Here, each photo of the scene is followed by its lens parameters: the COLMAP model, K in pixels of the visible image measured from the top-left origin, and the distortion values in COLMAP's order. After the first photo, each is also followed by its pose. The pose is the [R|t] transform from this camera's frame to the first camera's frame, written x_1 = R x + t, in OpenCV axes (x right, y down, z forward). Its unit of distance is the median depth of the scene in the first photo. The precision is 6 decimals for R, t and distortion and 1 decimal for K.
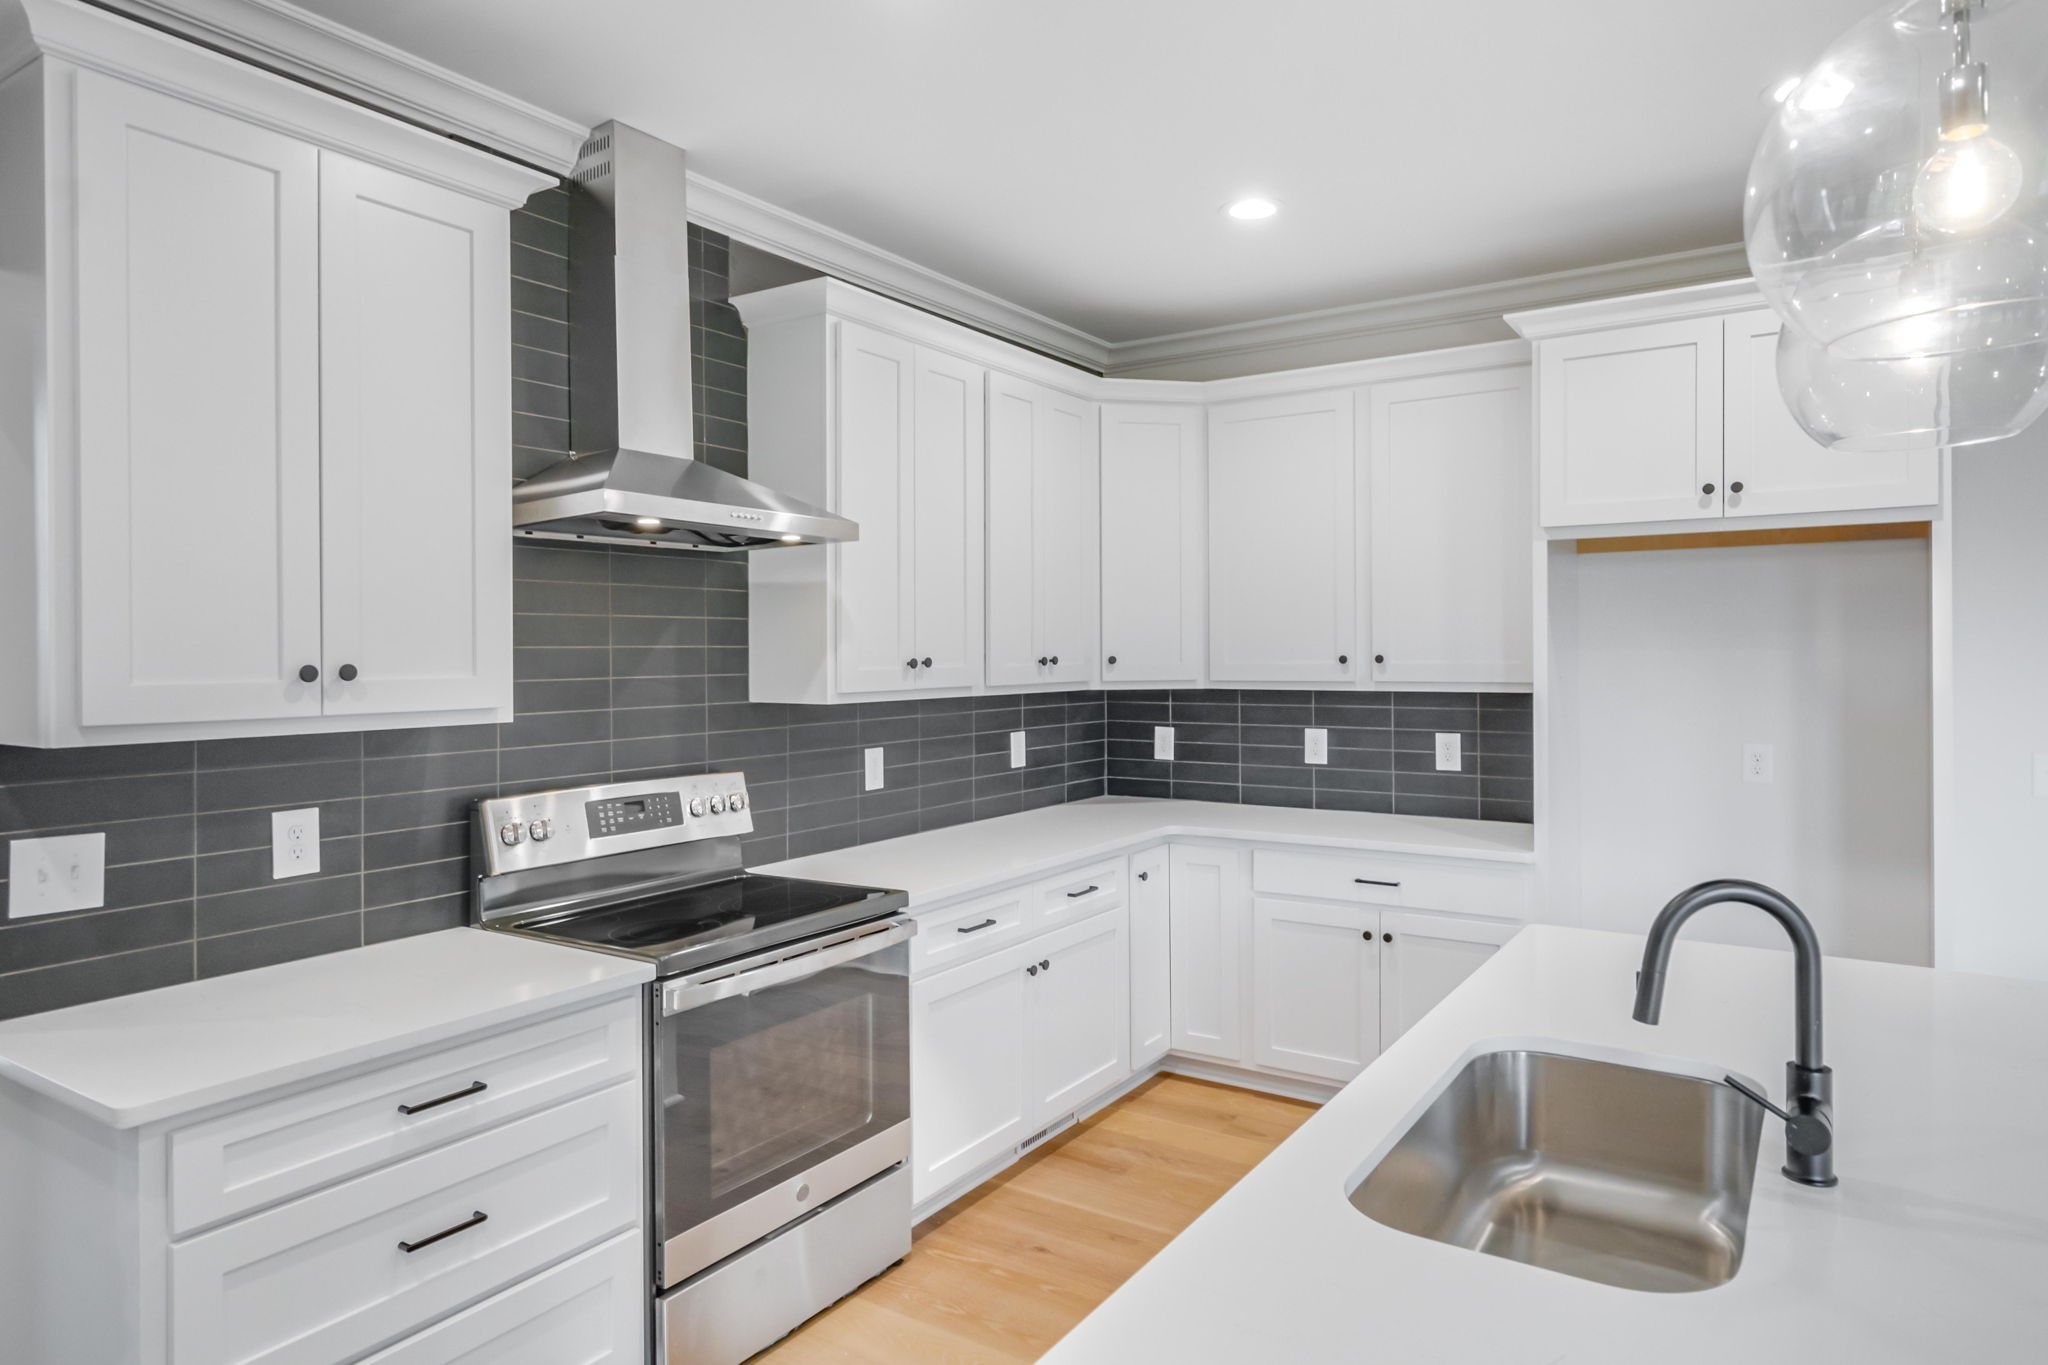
lens RADIAL K [[1162.7, 0, 1025.9], [0, 1162.7, 670.8], [0, 0, 1]] dist [-0.001006, 0.001112]
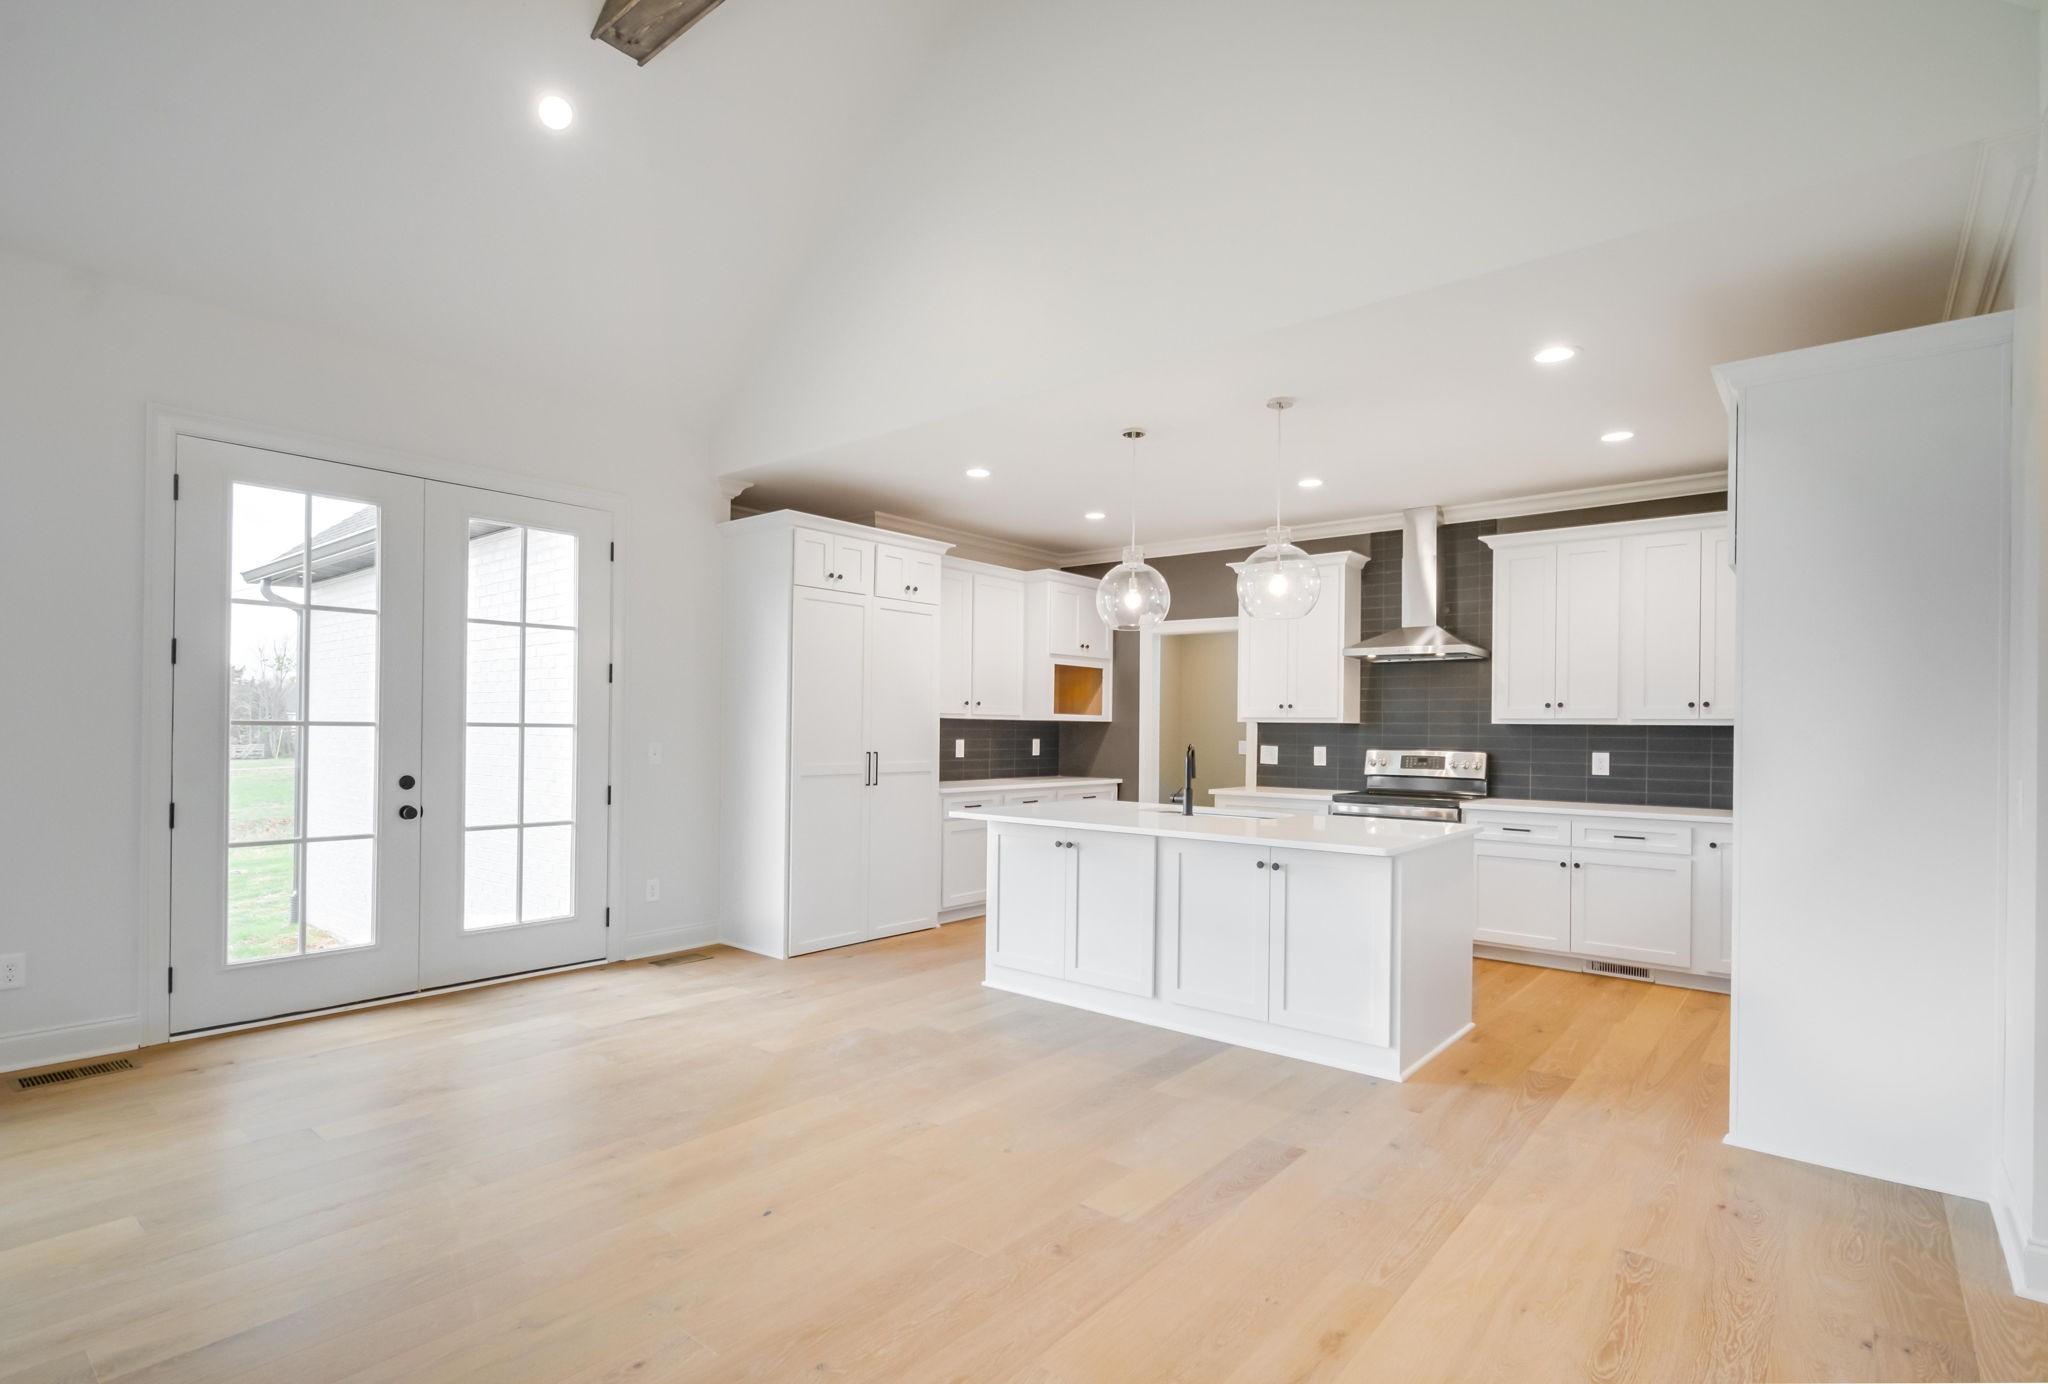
lens RADIAL K [[1028.1, 0, 1006.0], [0, 1028.1, 720.7], [0, 0, 1]] dist [-0.000059, 0.000322]
pose [[-0.095730, -0.000514, -0.995407, 1.937142], [-0.025890, 0.999663, 0.001974, 0.045228], [0.995071, 0.025960, -0.095711, 0.264667]]
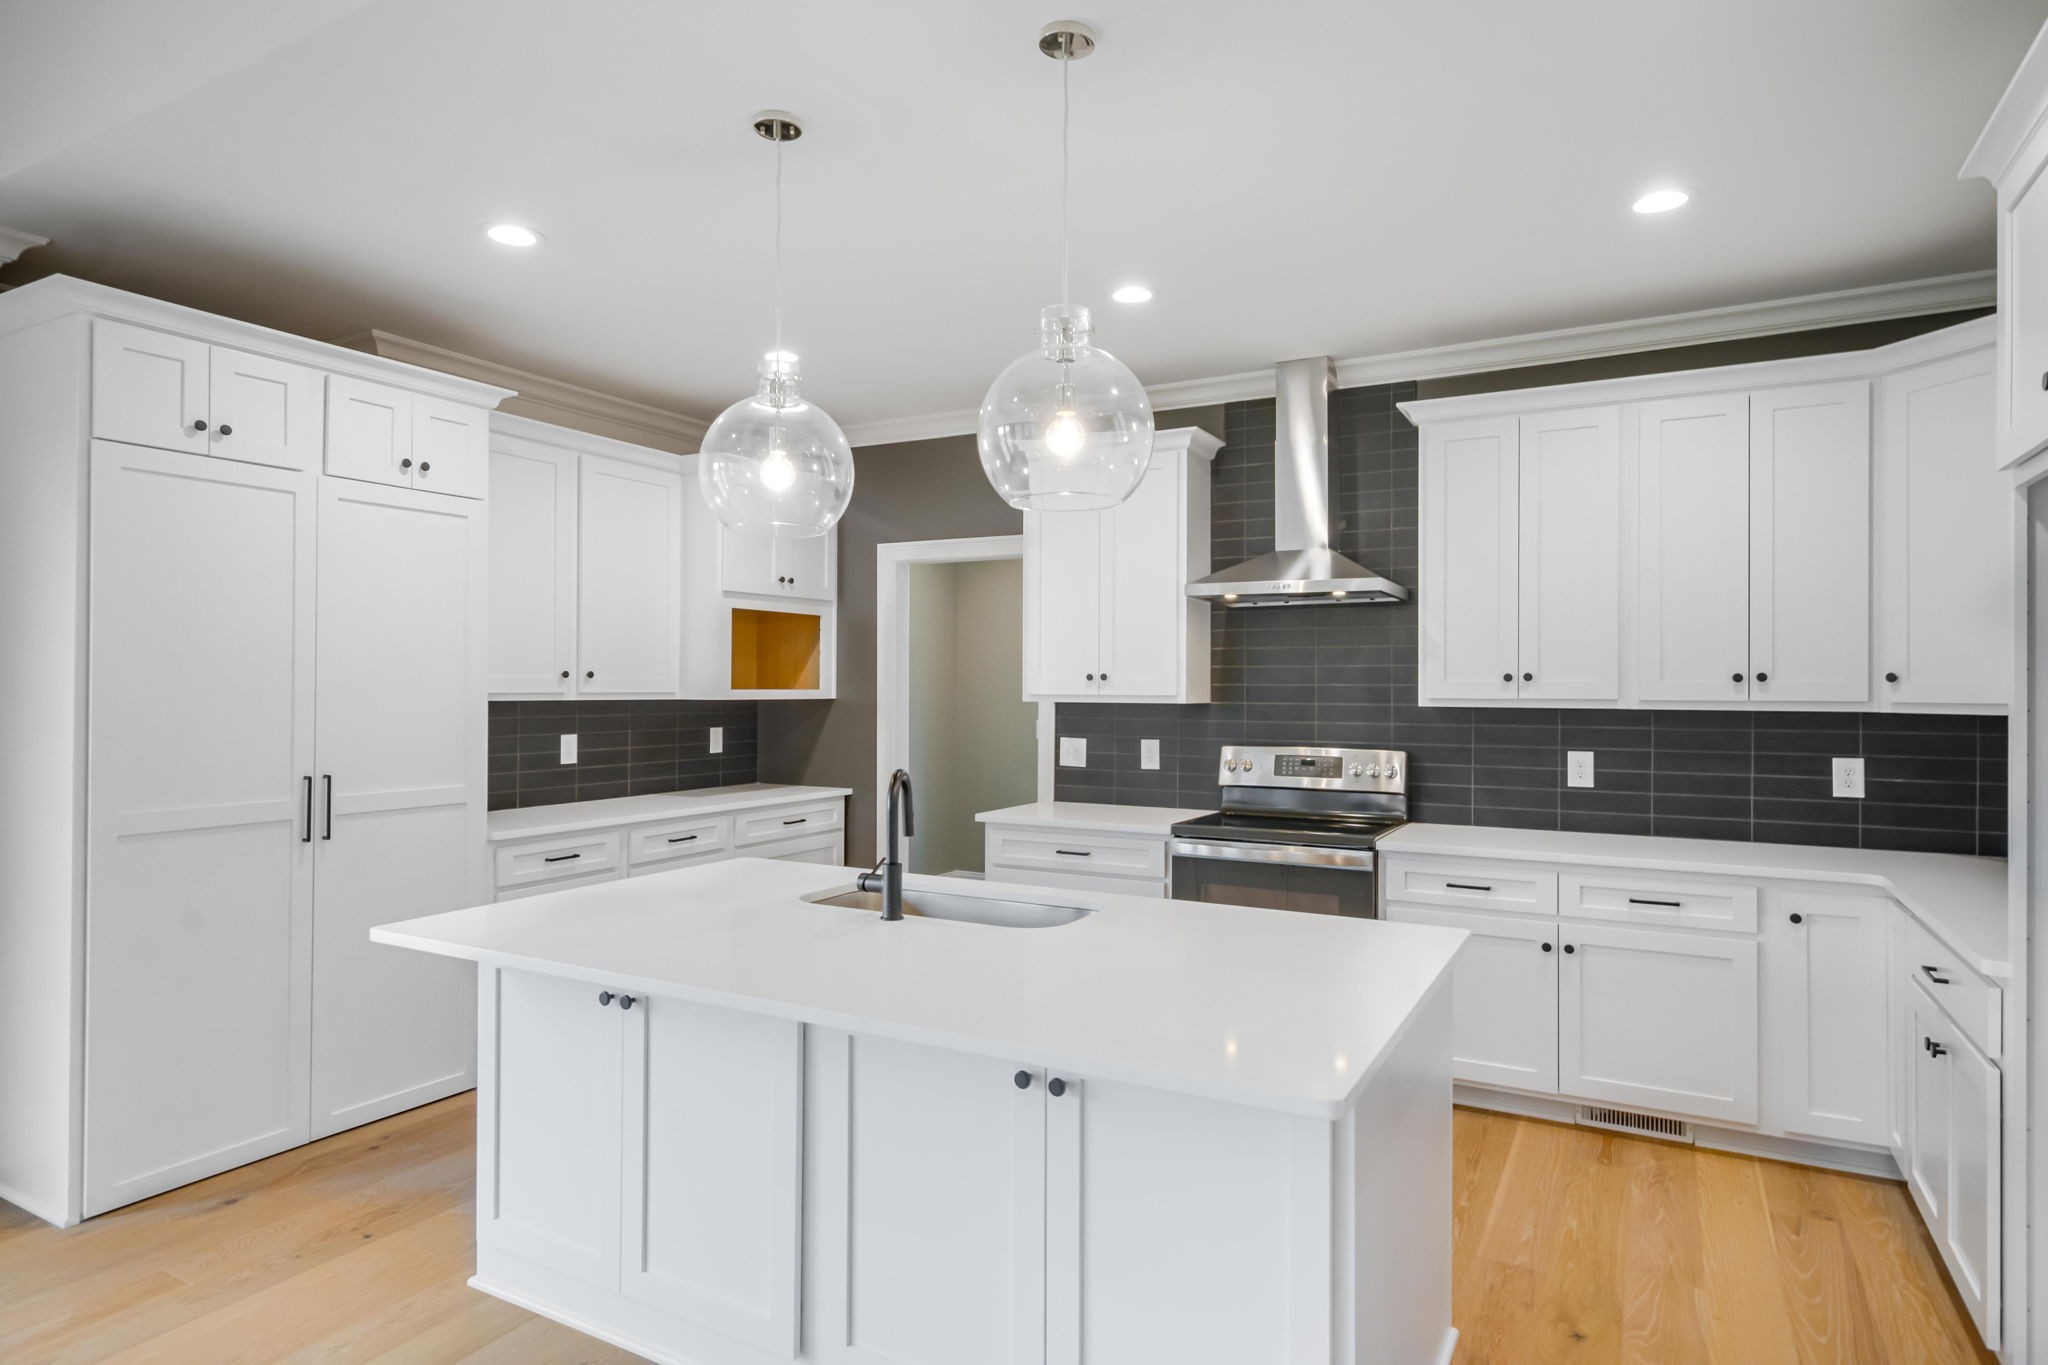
lens RADIAL K [[1162.7, 0, 1015.7], [0, 1162.7, 679.1], [0, 0, 1]] dist [-0.001006, 0.001112]
pose [[0.089725, 0.002625, -0.995963, 1.190644], [-0.019043, 0.999818, 0.000920, 0.004806], [0.995785, 0.018884, 0.089759, 0.408582]]
